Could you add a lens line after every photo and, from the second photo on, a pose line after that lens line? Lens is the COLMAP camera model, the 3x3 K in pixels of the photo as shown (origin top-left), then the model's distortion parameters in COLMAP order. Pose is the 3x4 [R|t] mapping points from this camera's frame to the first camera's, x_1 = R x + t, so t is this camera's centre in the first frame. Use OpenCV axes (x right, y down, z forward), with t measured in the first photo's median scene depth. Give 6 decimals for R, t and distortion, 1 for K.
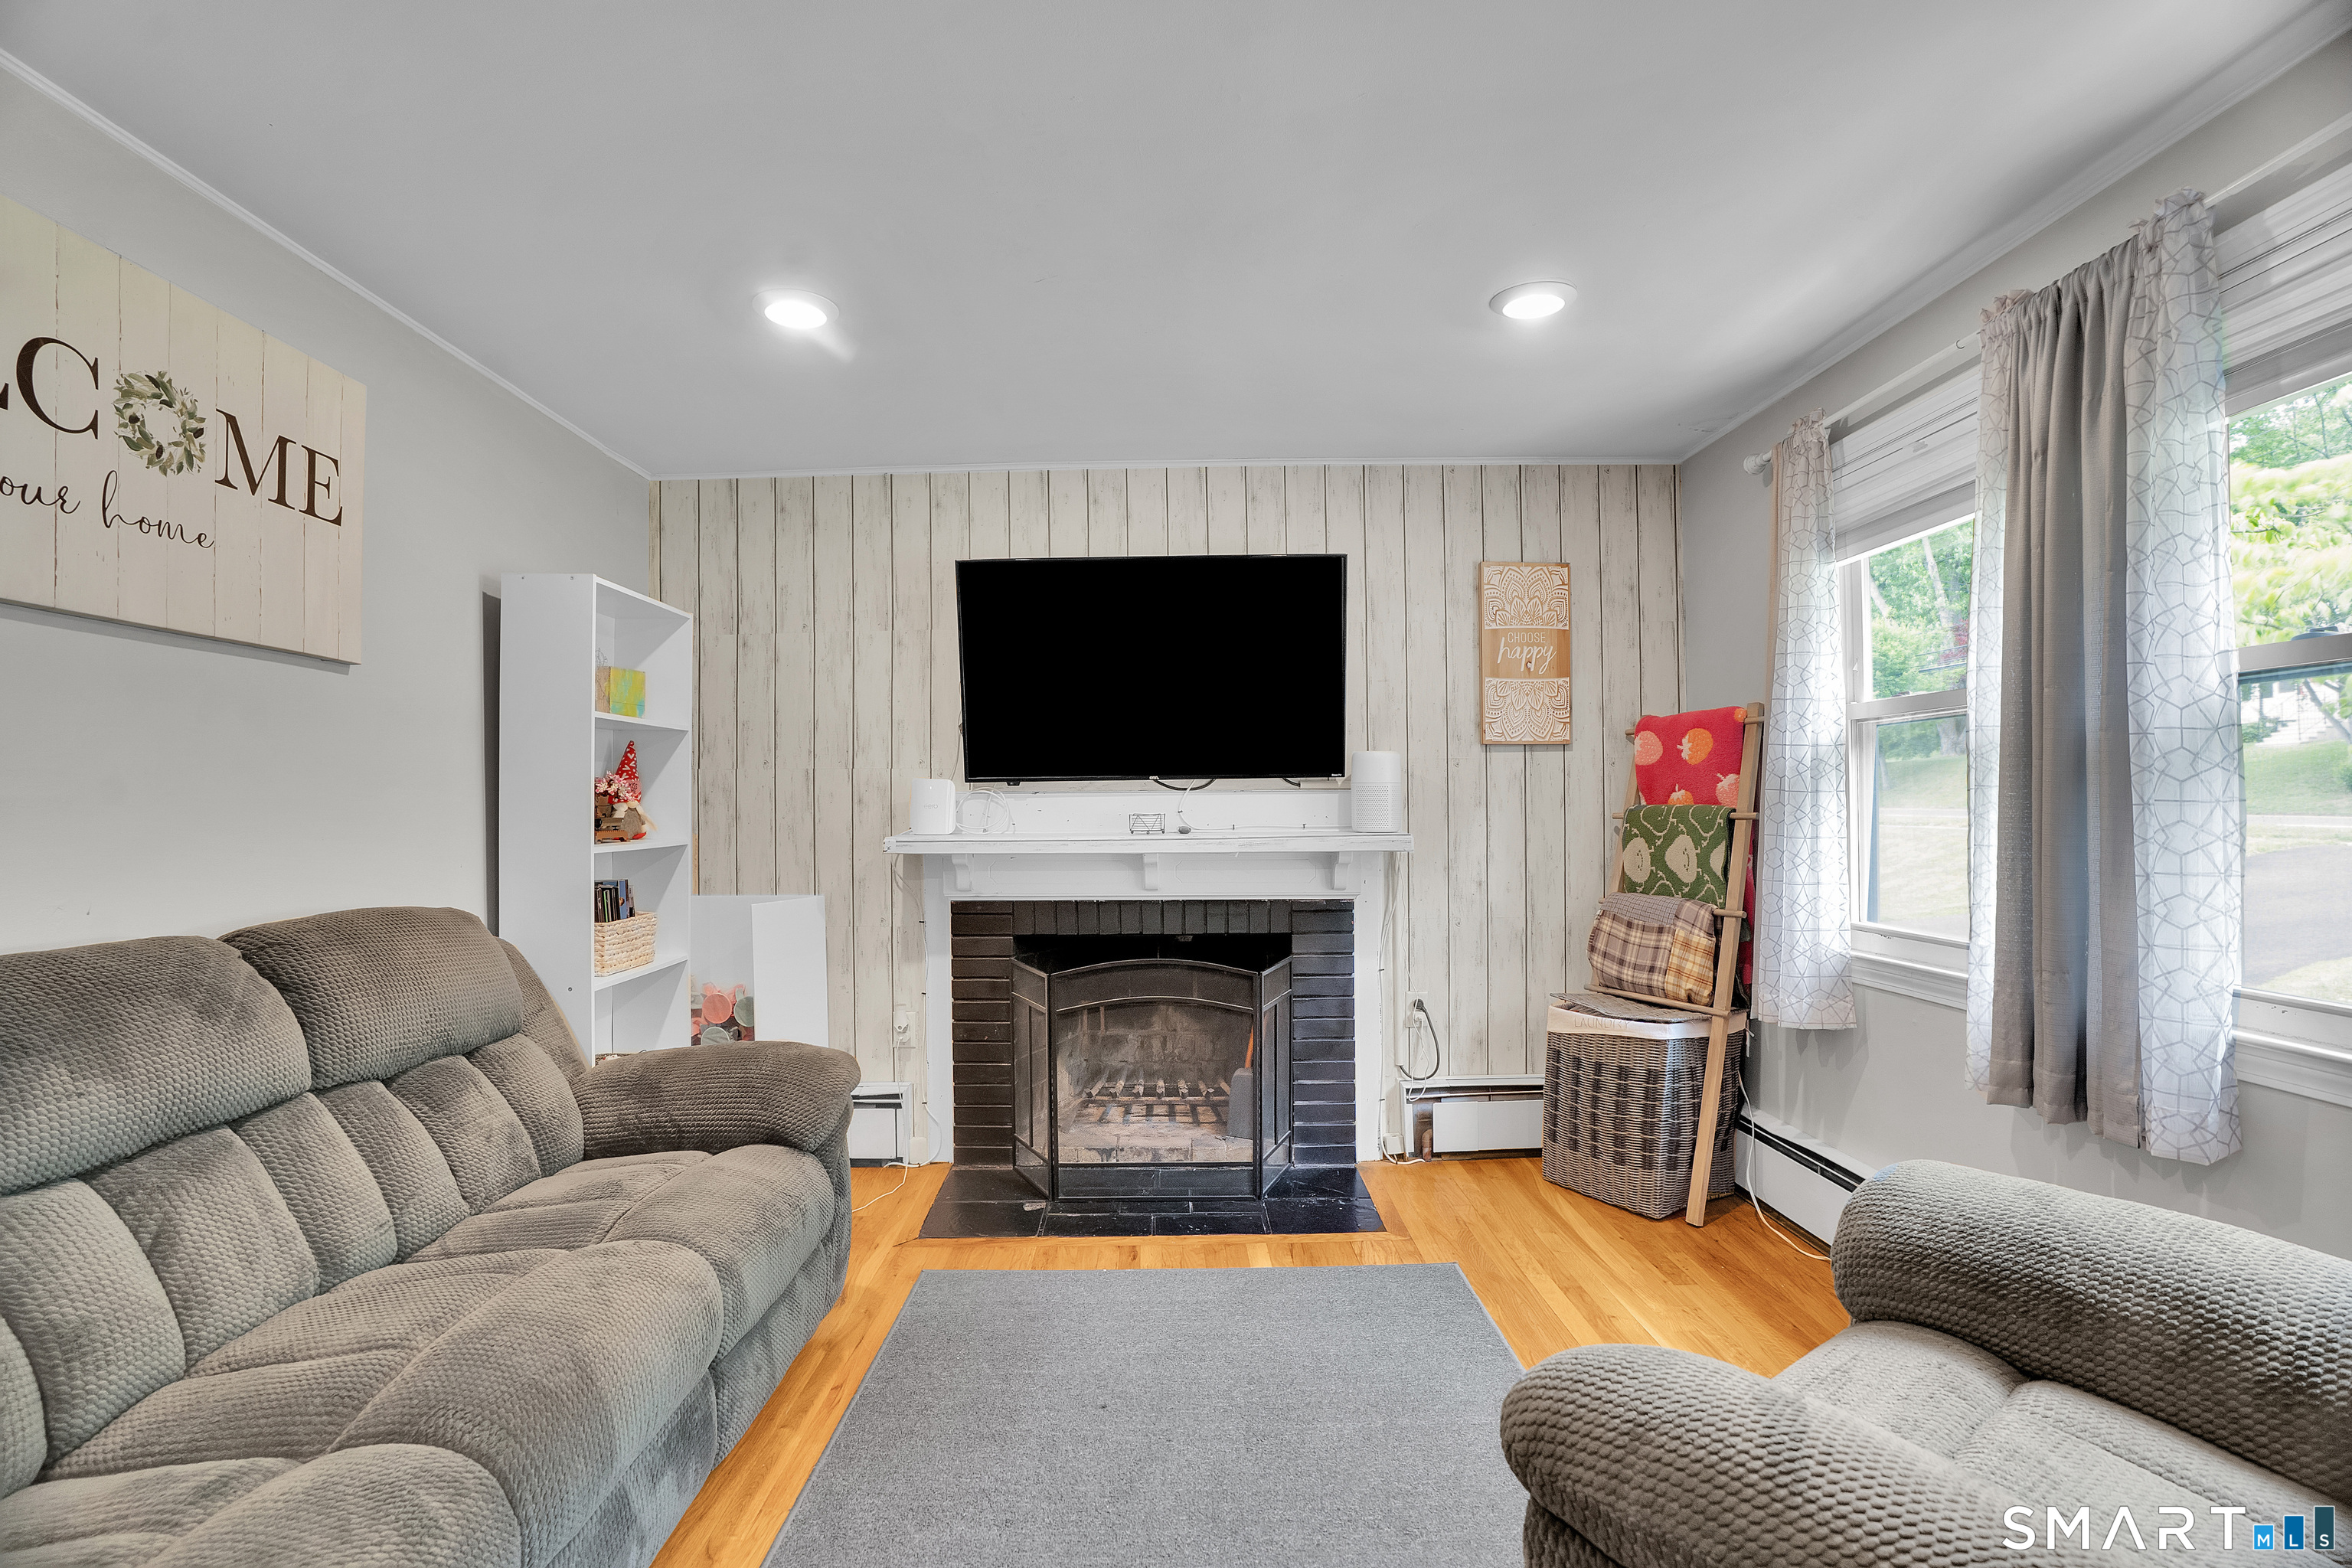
lens RADIAL K [[1097.1, 0, 1165.7], [0, 1097.1, 808.8], [0, 0, 1]] dist [-0.075111, 0.027886]
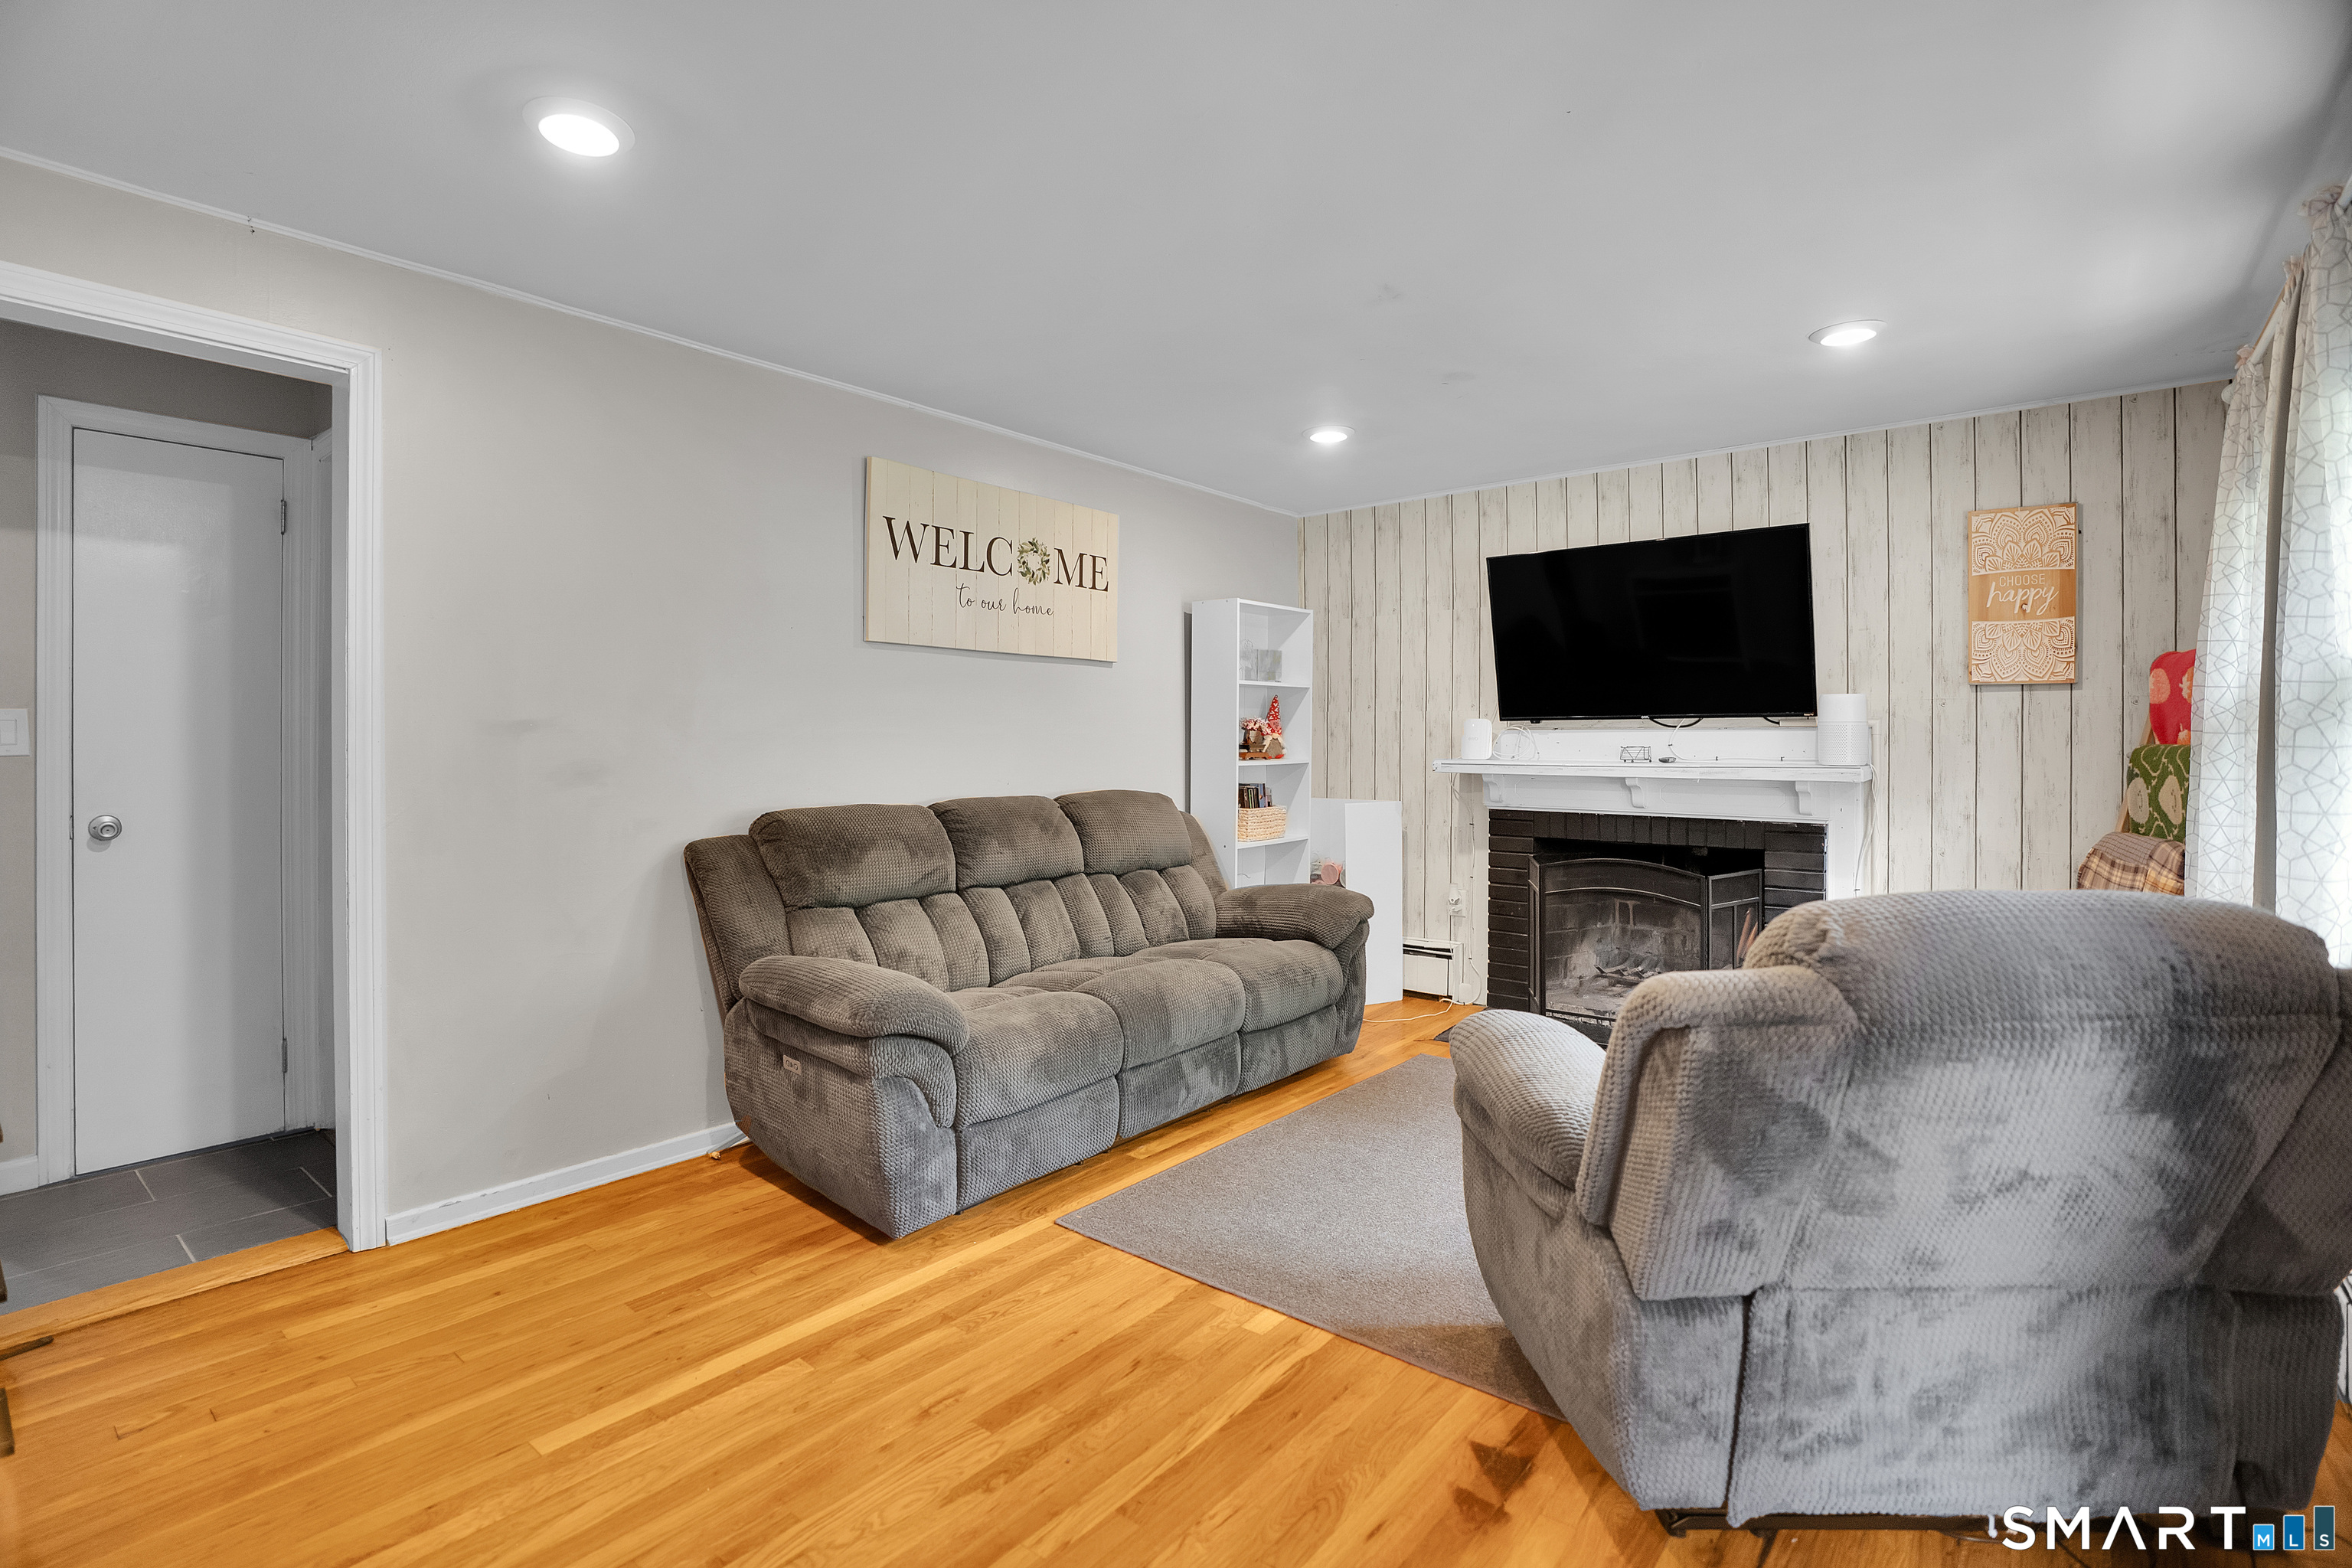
lens RADIAL K [[1101.0, 0, 1168.8], [0, 1101.0, 740.4], [0, 0, 1]] dist [-0.048497, 0.000234]
pose [[0.777206, 0.010414, -0.629159, 0.359193], [-0.007767, 0.999946, 0.006956, -0.007184], [0.629198, -0.000520, 0.777245, -0.308737]]
